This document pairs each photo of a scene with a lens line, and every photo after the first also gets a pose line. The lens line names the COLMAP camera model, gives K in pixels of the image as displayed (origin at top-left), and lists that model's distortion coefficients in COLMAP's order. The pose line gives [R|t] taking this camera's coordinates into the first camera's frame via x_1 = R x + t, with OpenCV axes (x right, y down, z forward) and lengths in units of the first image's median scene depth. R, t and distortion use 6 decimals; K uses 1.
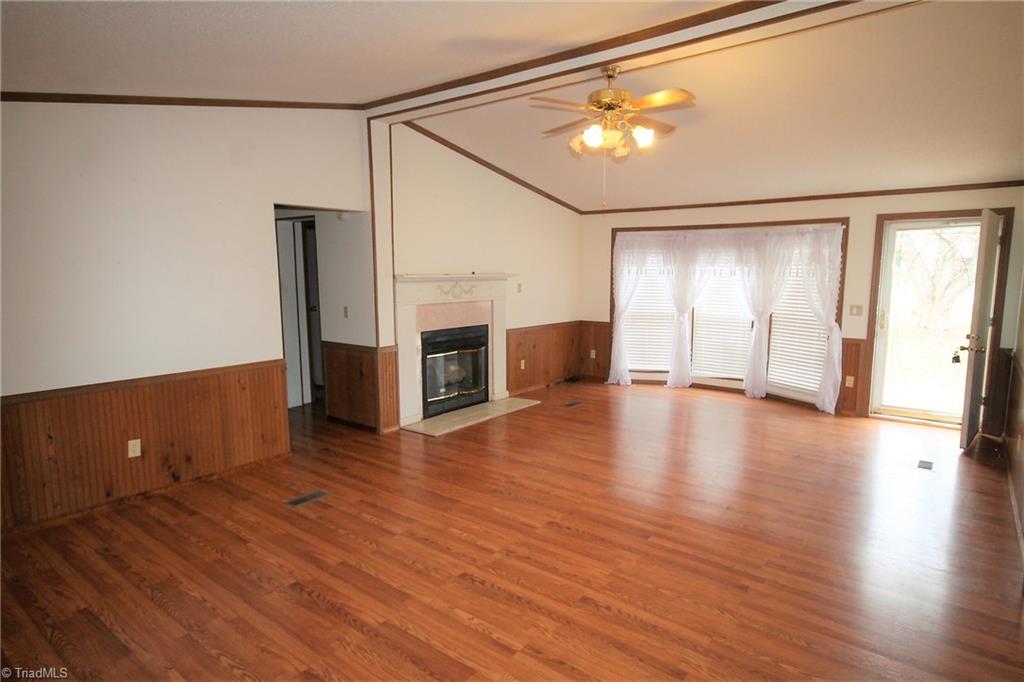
lens RADIAL K [[571.3, 0, 512.0], [0, 571.3, 341.0], [0, 0, 1]] dist [0.000363, 0.000081]
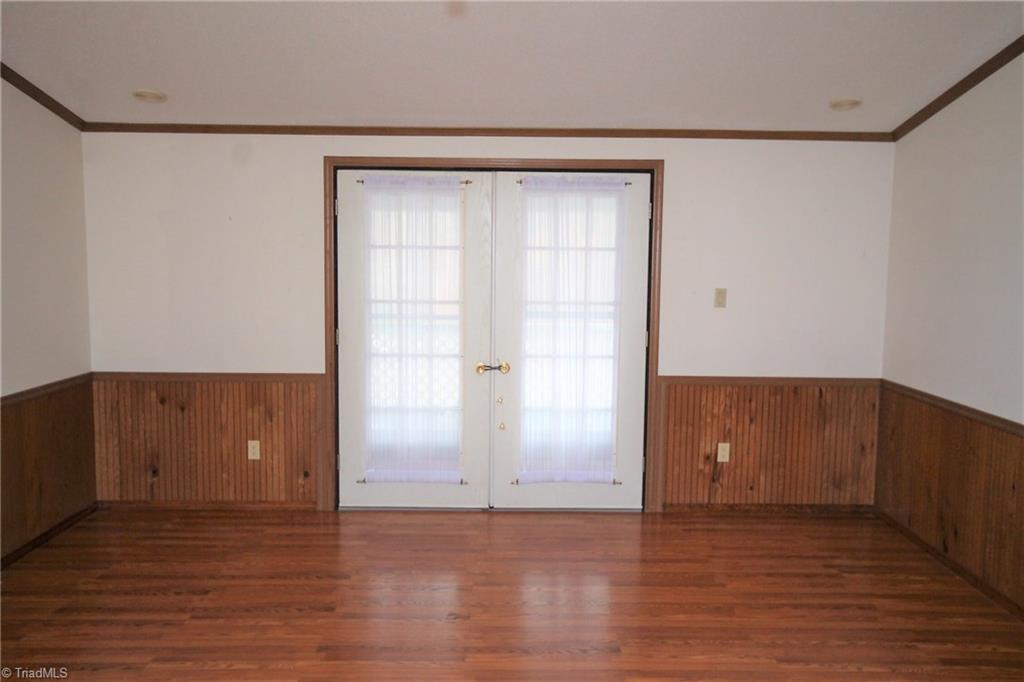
lens RADIAL K [[930.9, 0, 512.0], [0, 930.9, 341.0], [0, 0, 1]] dist [-0.005067, -0.004438]
pose [[-0.788180, 0.054768, -0.613003, 0.456885], [-0.088156, 0.975715, 0.200522, -0.214180], [0.609098, 0.212087, -0.764211, 1.693921]]
